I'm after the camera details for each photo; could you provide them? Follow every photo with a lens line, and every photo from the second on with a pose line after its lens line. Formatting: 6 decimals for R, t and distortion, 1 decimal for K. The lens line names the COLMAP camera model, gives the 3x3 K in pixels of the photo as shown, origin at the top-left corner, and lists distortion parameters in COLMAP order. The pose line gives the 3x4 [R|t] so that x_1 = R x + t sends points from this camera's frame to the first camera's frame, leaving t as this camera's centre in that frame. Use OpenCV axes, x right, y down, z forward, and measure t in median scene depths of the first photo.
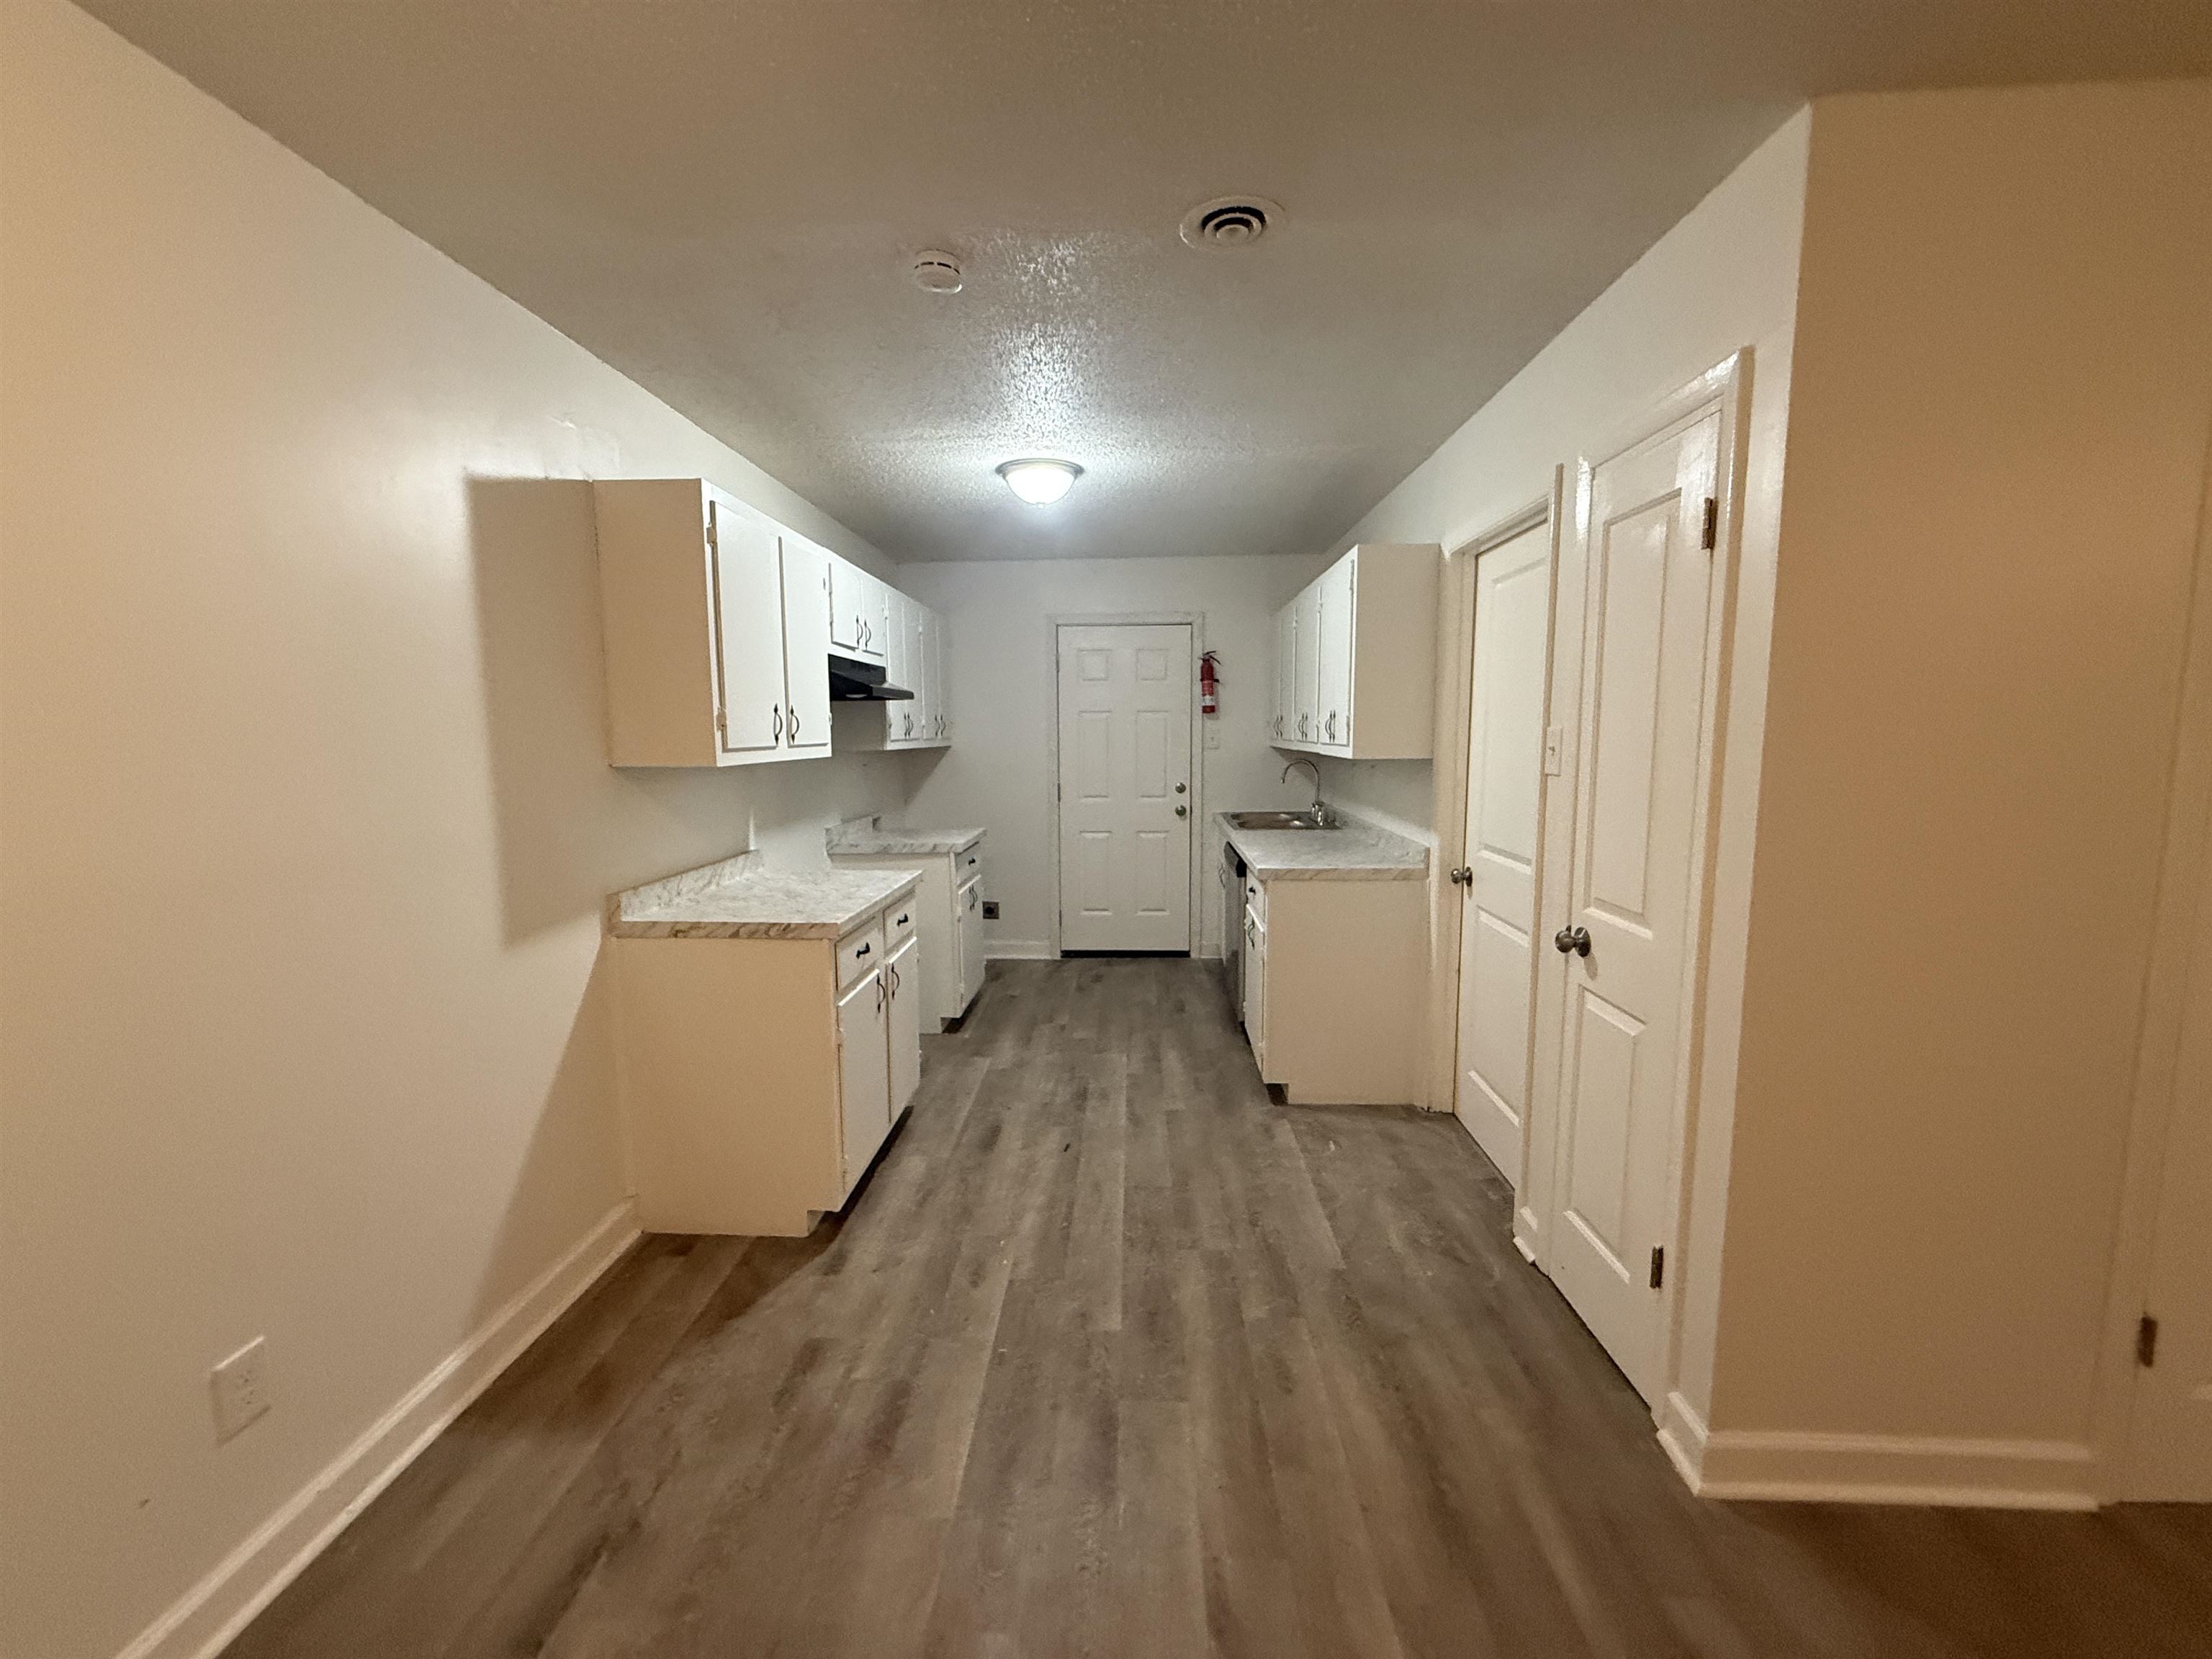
lens RADIAL K [[889.1, 0, 1098.4], [0, 889.1, 829.2], [0, 0, 1]] dist [-0.003267, 0.000405]
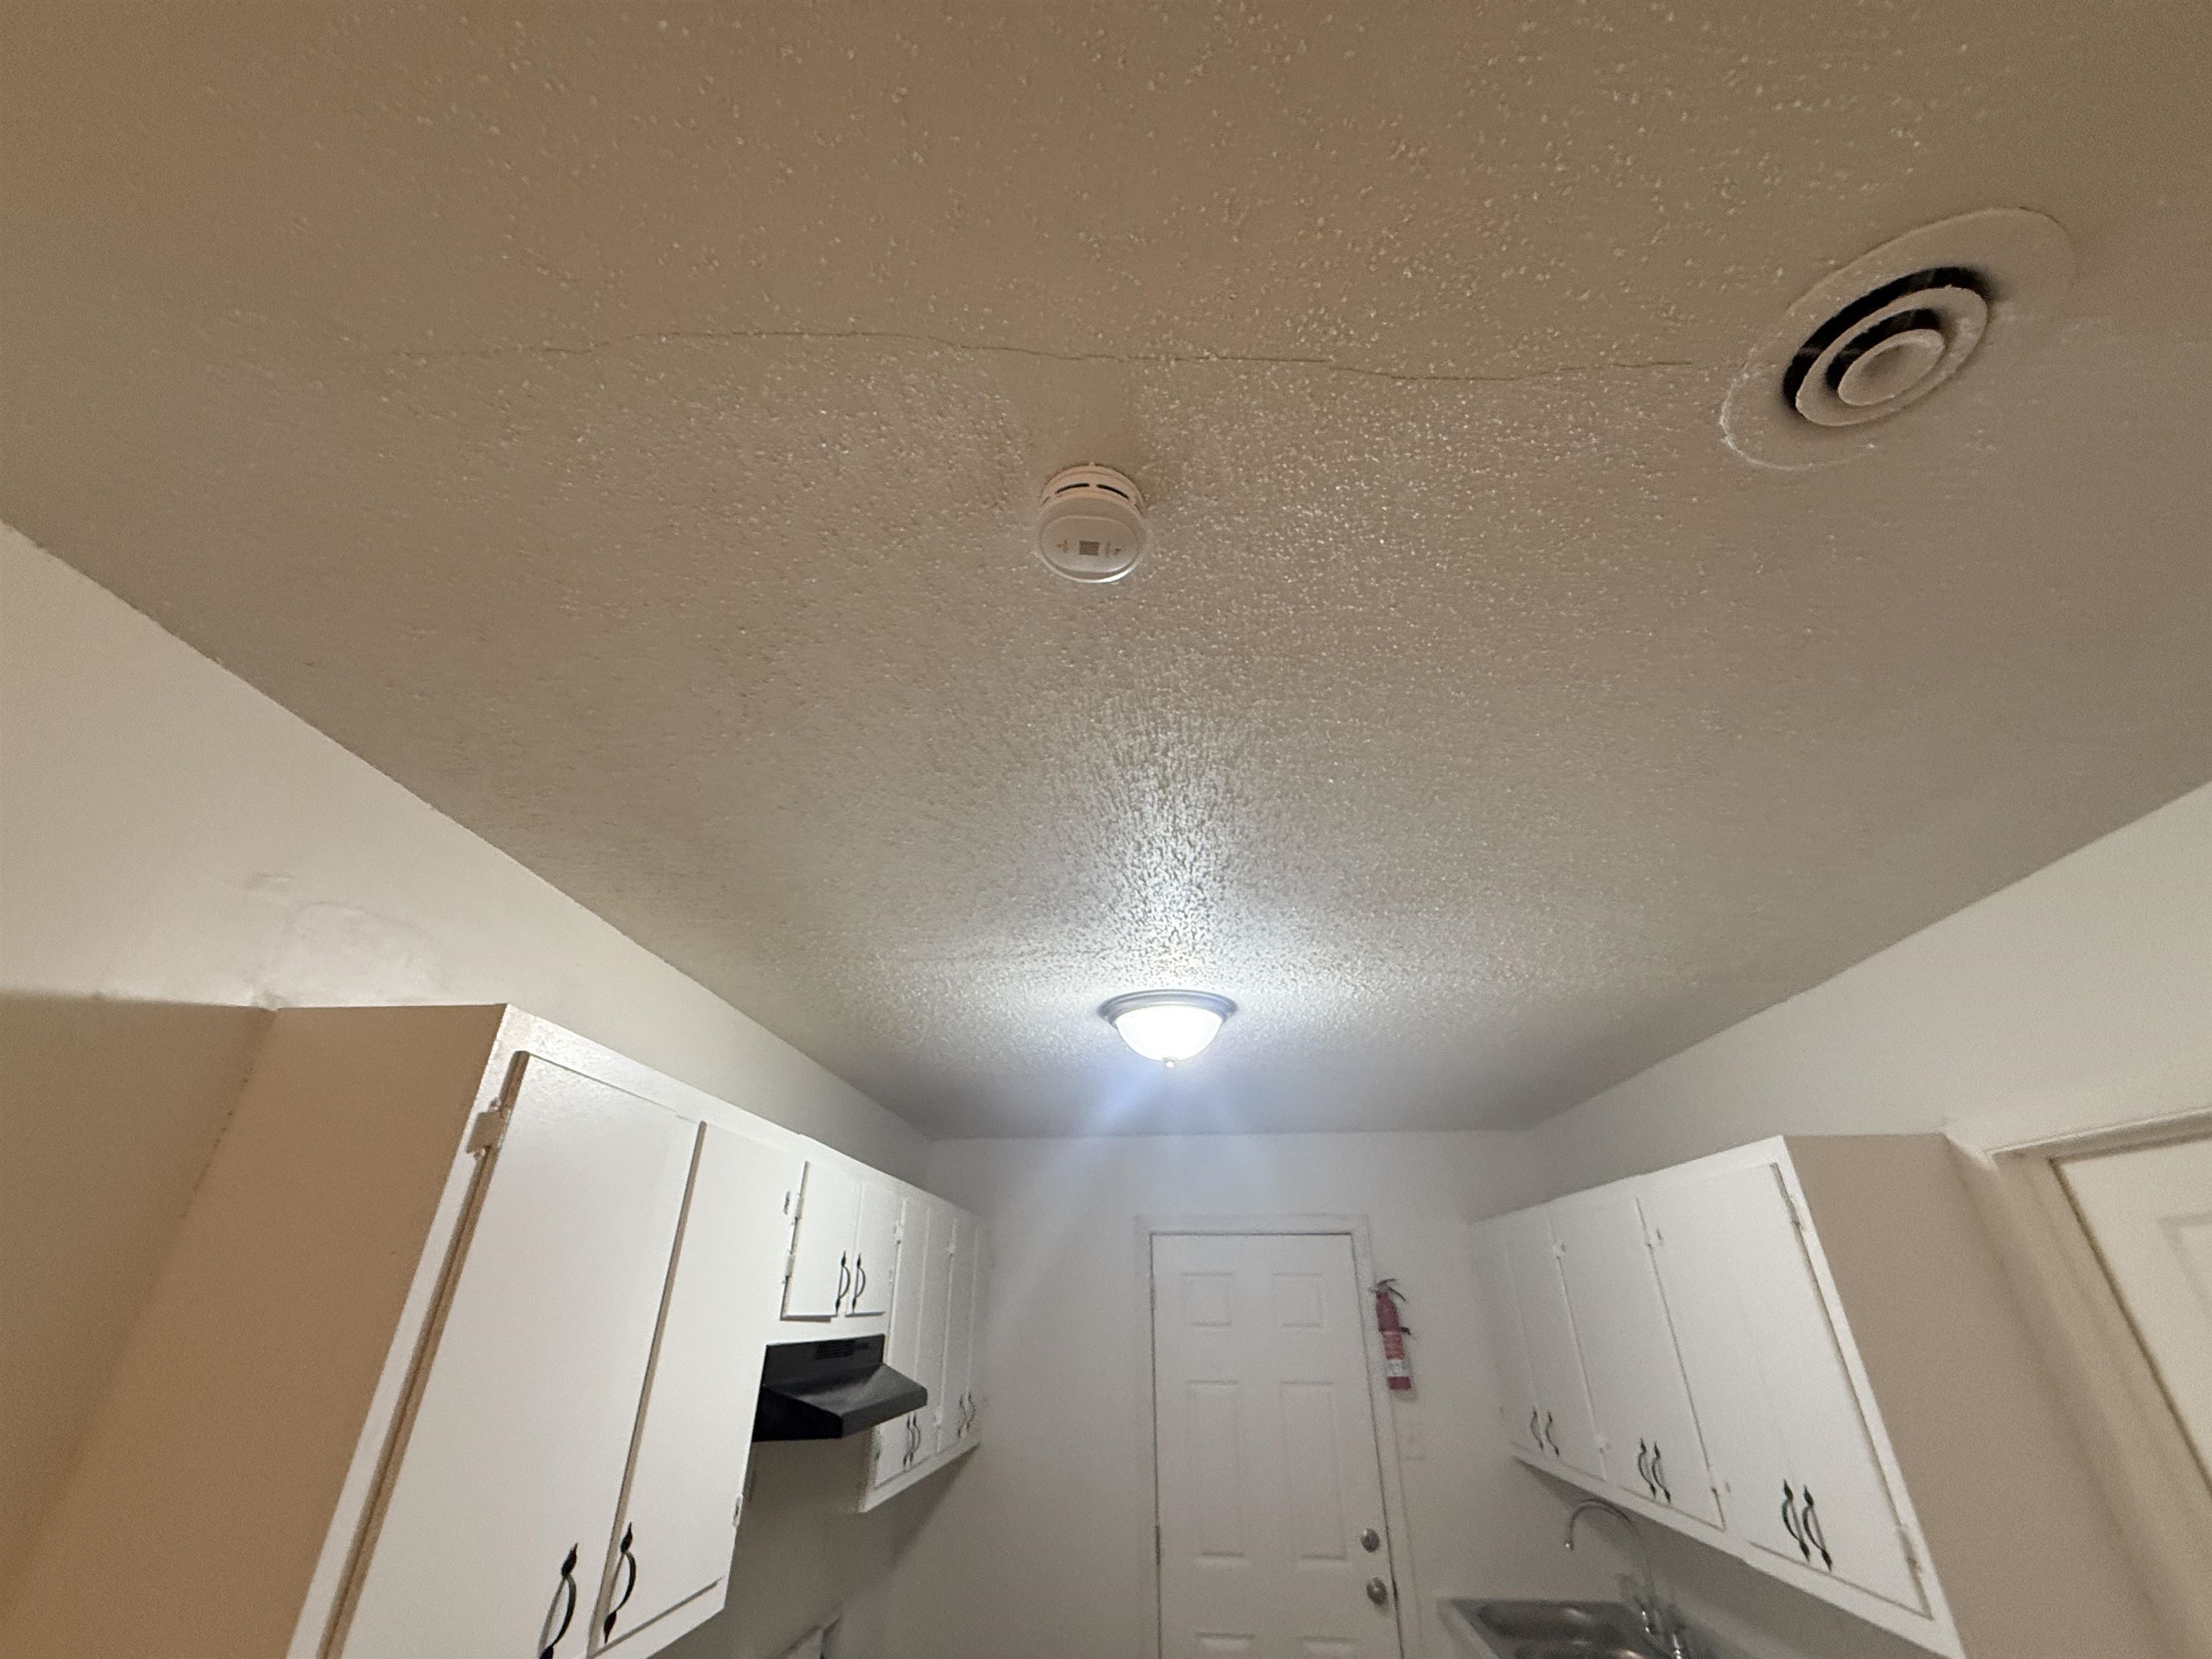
lens RADIAL K [[889.1, 0, 1102.3], [0, 889.1, 829.1], [0, 0, 1]] dist [-0.003267, 0.000405]
pose [[0.999306, -0.006820, -0.036618, -0.084102], [-0.015255, 0.821932, -0.569381, -0.140986], [0.033980, 0.569544, 0.821258, 0.384658]]
